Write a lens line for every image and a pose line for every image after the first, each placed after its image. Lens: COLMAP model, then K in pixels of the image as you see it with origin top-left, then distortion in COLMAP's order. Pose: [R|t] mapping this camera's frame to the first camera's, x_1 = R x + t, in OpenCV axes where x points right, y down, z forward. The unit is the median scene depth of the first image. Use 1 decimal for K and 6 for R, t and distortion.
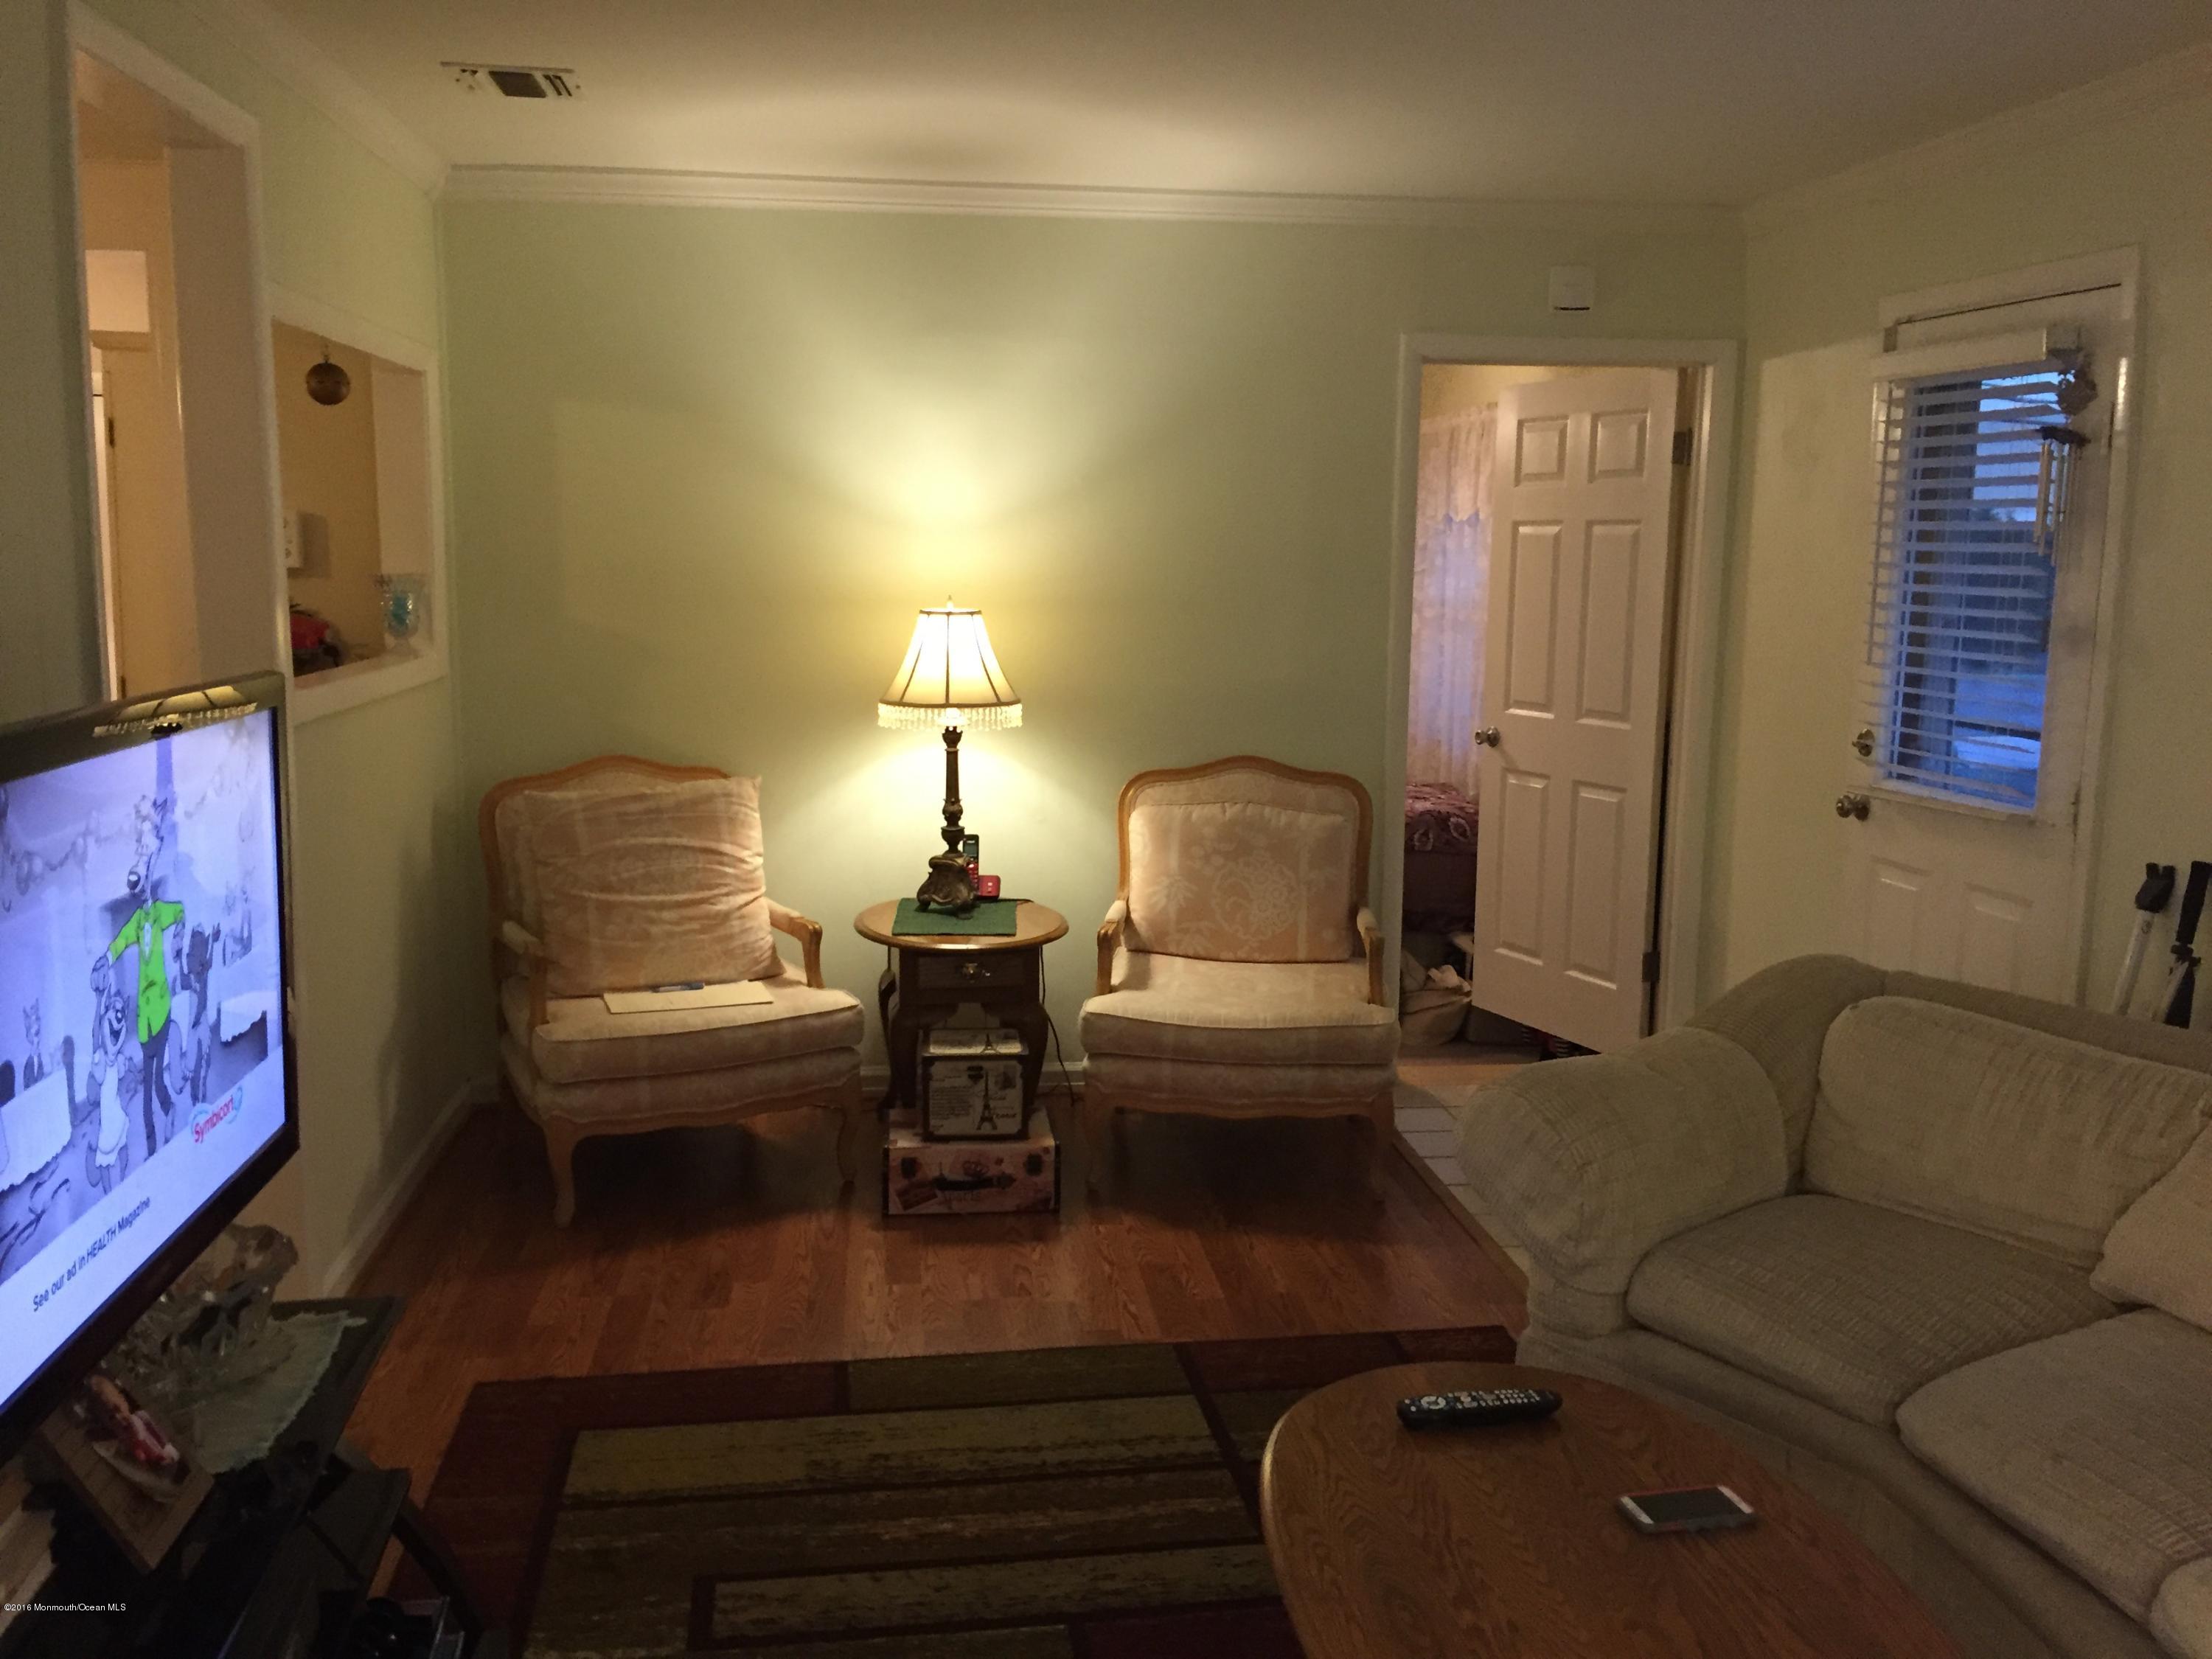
lens RADIAL K [[1881.5, 0, 1110.7], [0, 1881.5, 823.1], [0, 0, 1]] dist [0.058628, -0.104475]
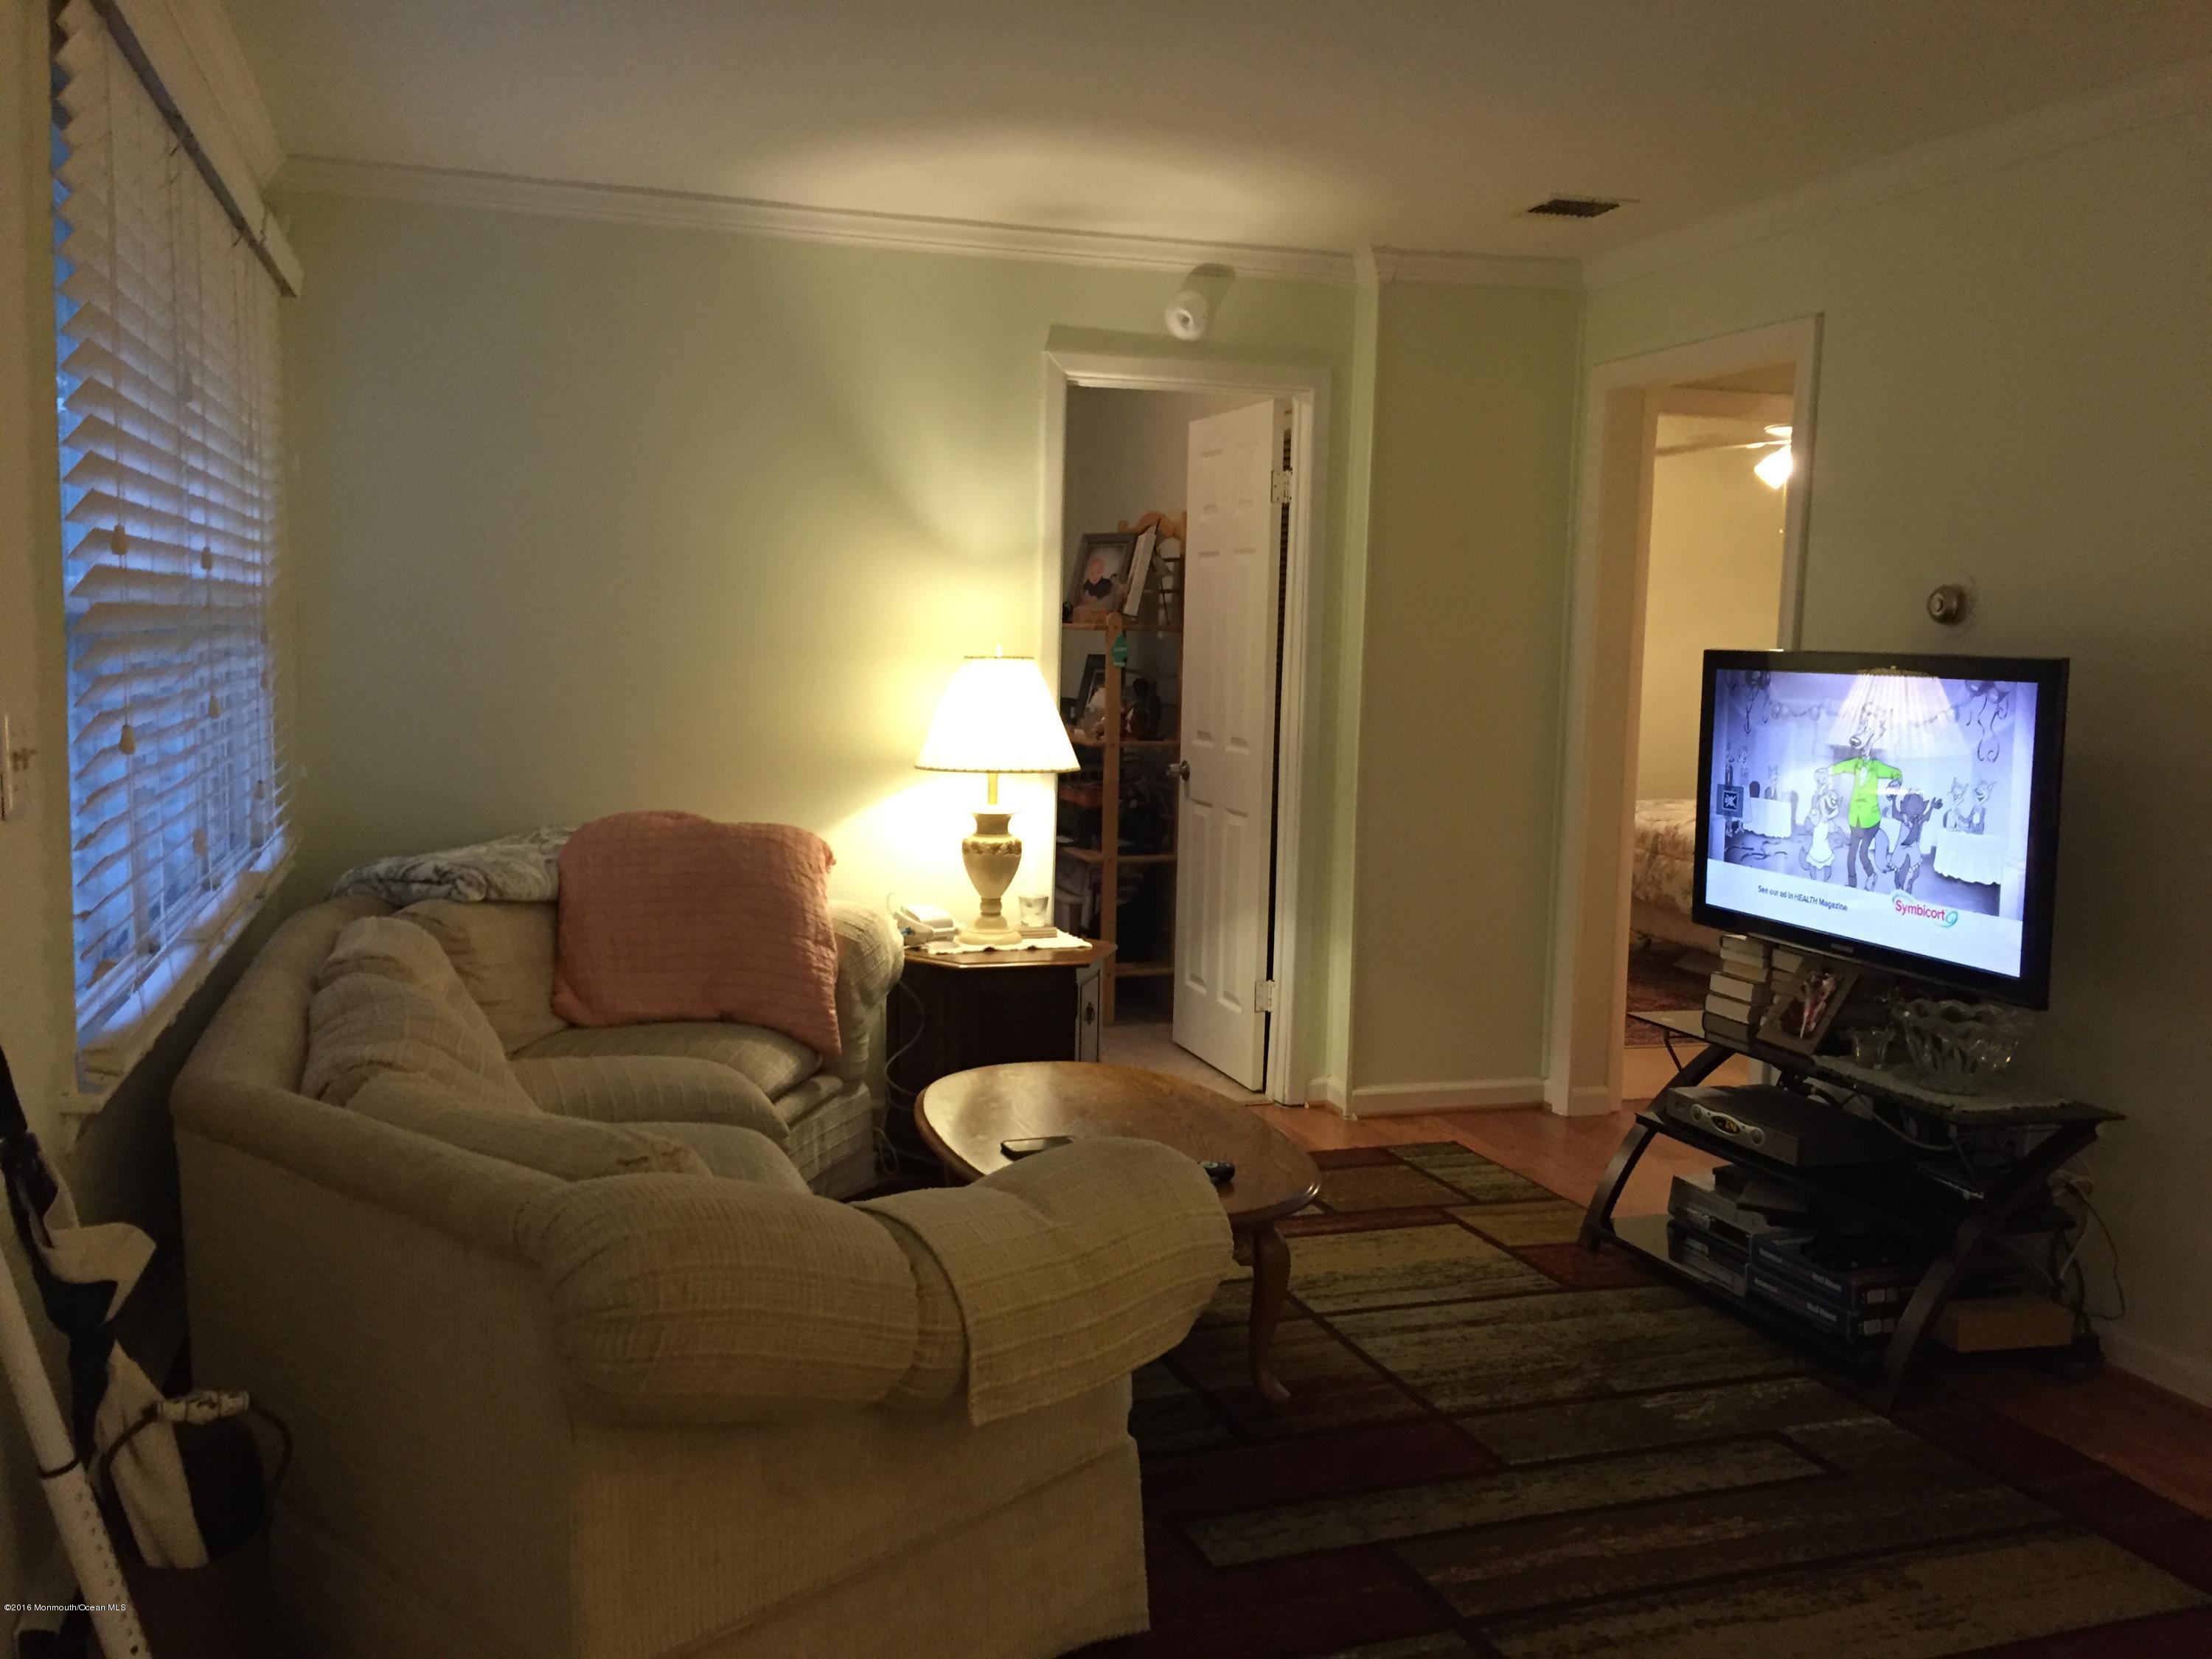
lens RADIAL K [[1881.5, 0, 1110.7], [0, 1881.5, 823.1], [0, 0, 1]] dist [0.058628, -0.104475]
pose [[-0.981149, -0.019386, -0.192278, 0.417887], [-0.066078, 0.968641, 0.239515, -0.206238], [0.181605, 0.247705, -0.951663, 1.833131]]
